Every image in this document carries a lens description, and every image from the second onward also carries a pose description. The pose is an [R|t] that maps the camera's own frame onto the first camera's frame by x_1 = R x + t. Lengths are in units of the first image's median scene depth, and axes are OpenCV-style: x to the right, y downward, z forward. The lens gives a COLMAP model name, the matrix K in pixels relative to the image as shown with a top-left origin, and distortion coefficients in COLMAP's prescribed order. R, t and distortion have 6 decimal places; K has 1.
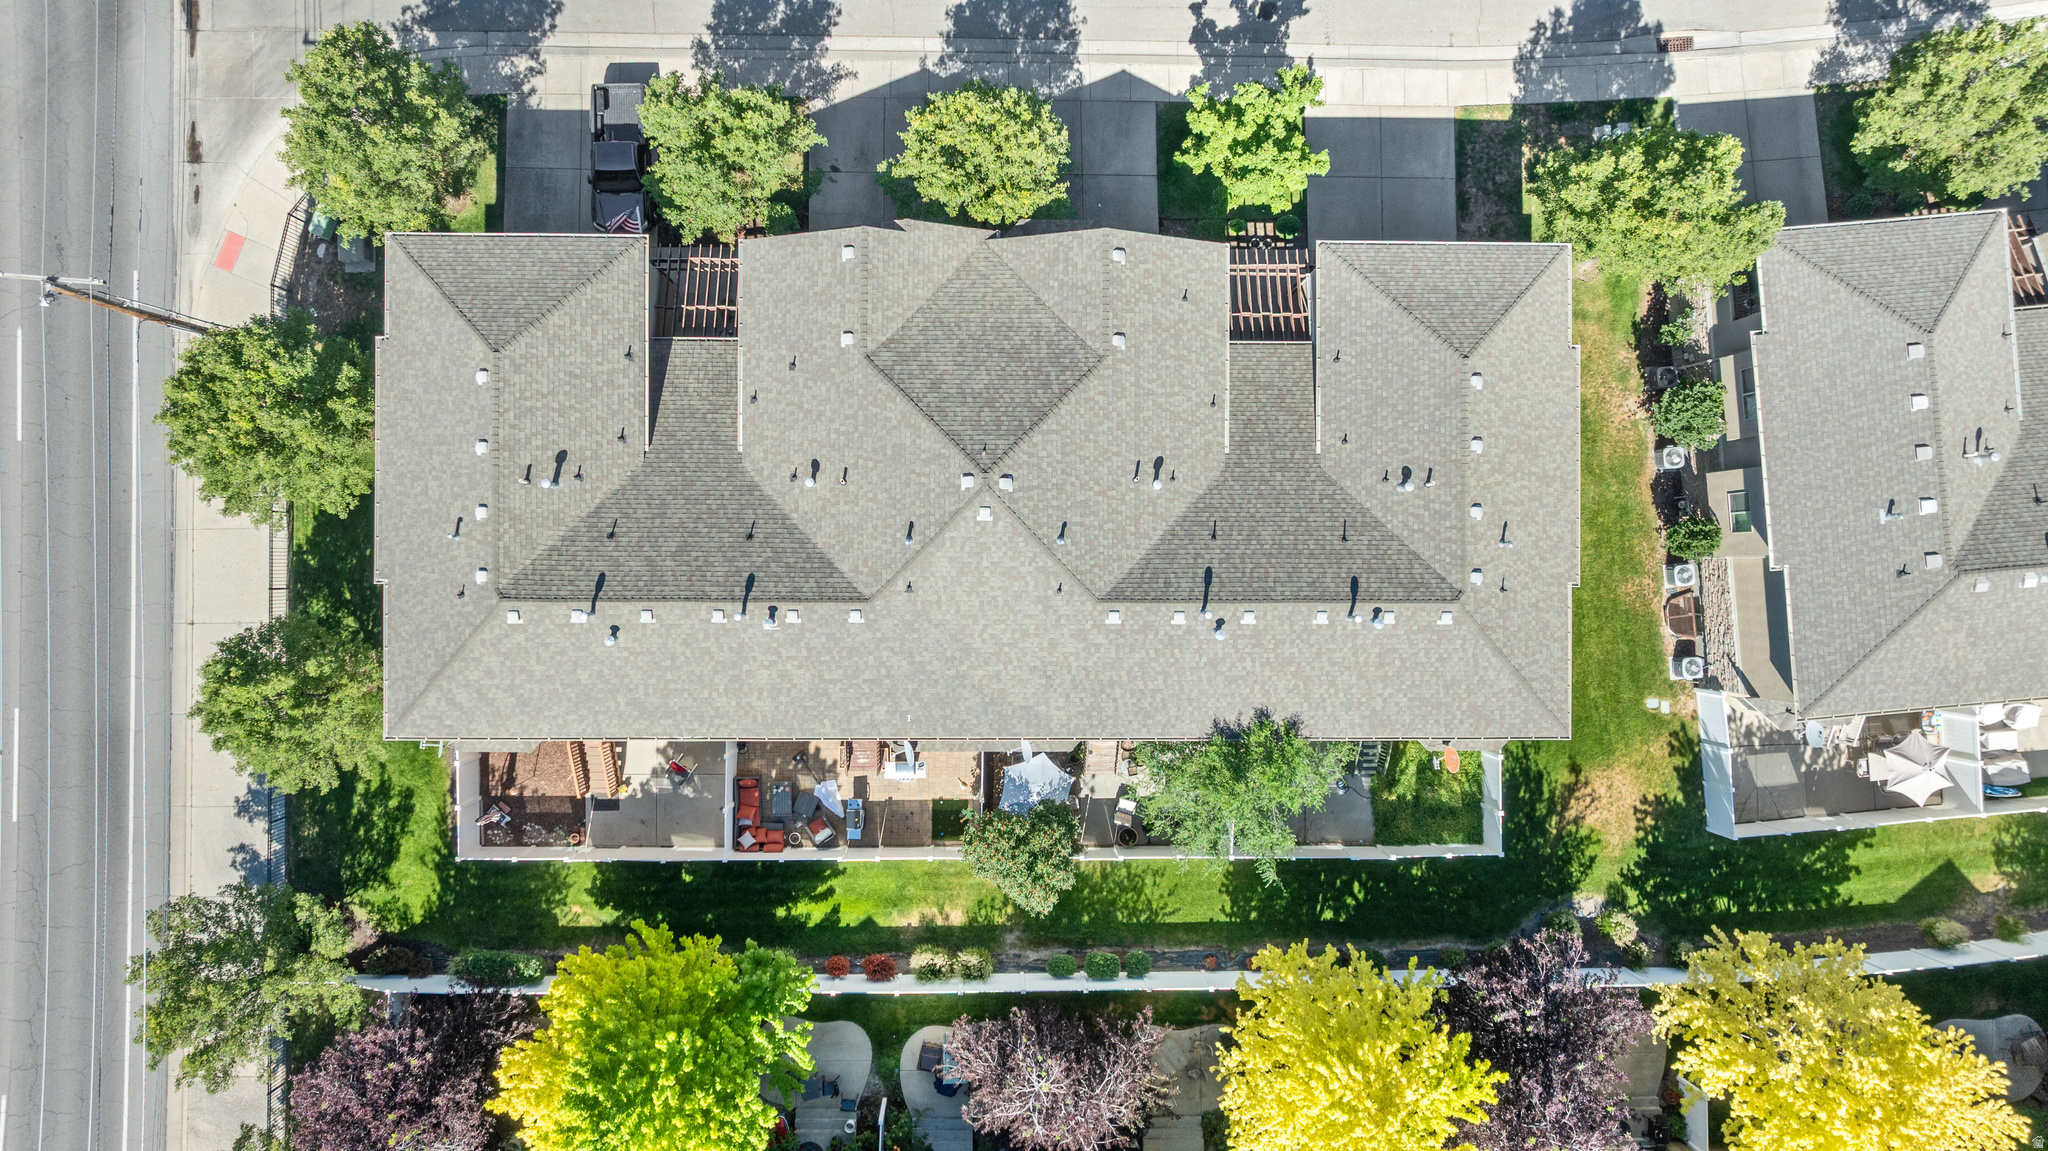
lens RADIAL K [[1421.8, 0, 1020.2], [0, 1421.8, 580.4], [0, 0, 1]] dist [-0.025086, 0.007786]
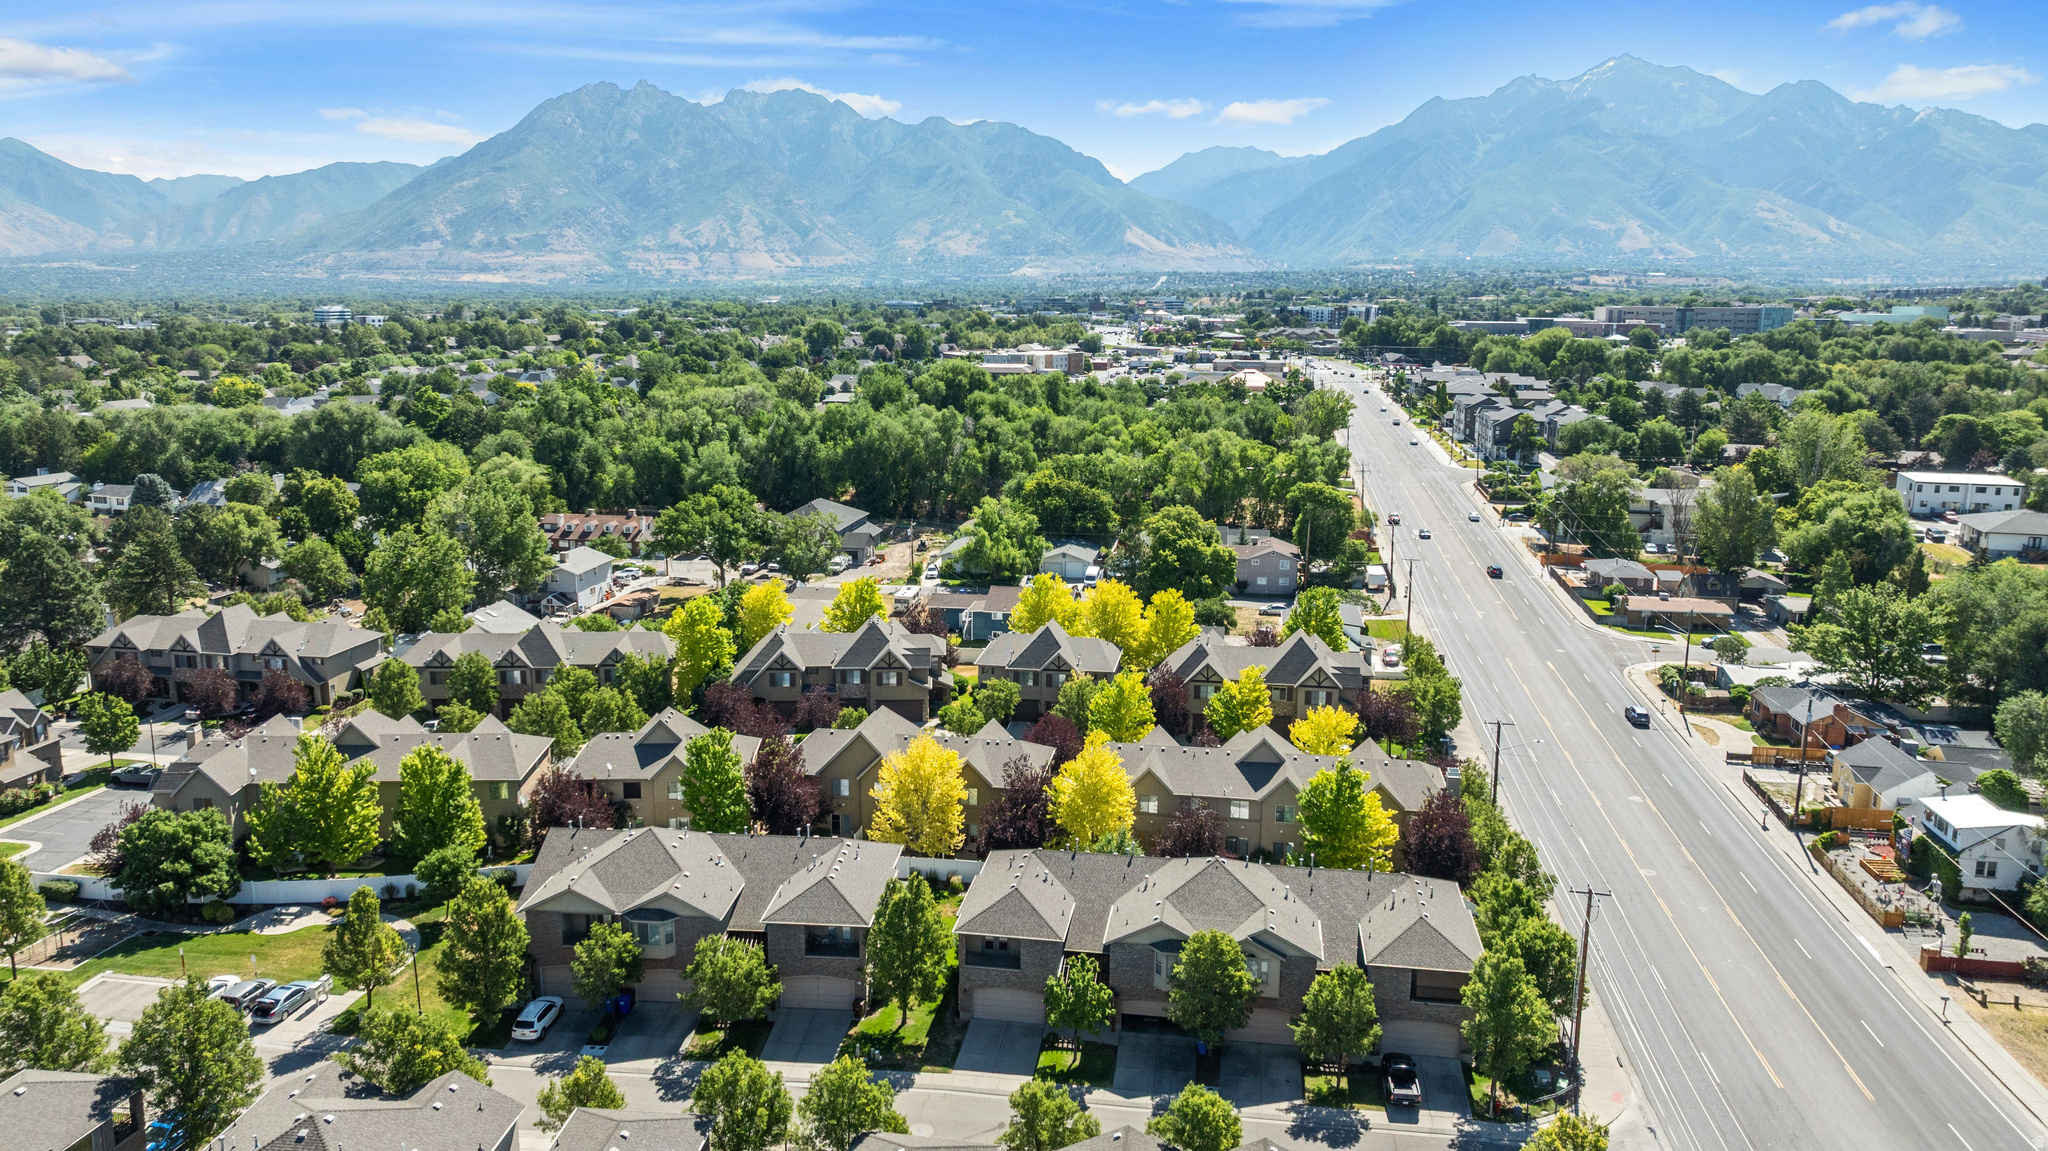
lens RADIAL K [[1421.8, 0, 1020.2], [0, 1421.8, 580.4], [0, 0, 1]] dist [-0.025086, 0.007786]
pose [[-0.986391, -0.062158, 0.152213, -0.025844], [0.161632, -0.196981, 0.966992, -2.003320], [-0.030124, 0.978435, 0.204348, -0.018504]]
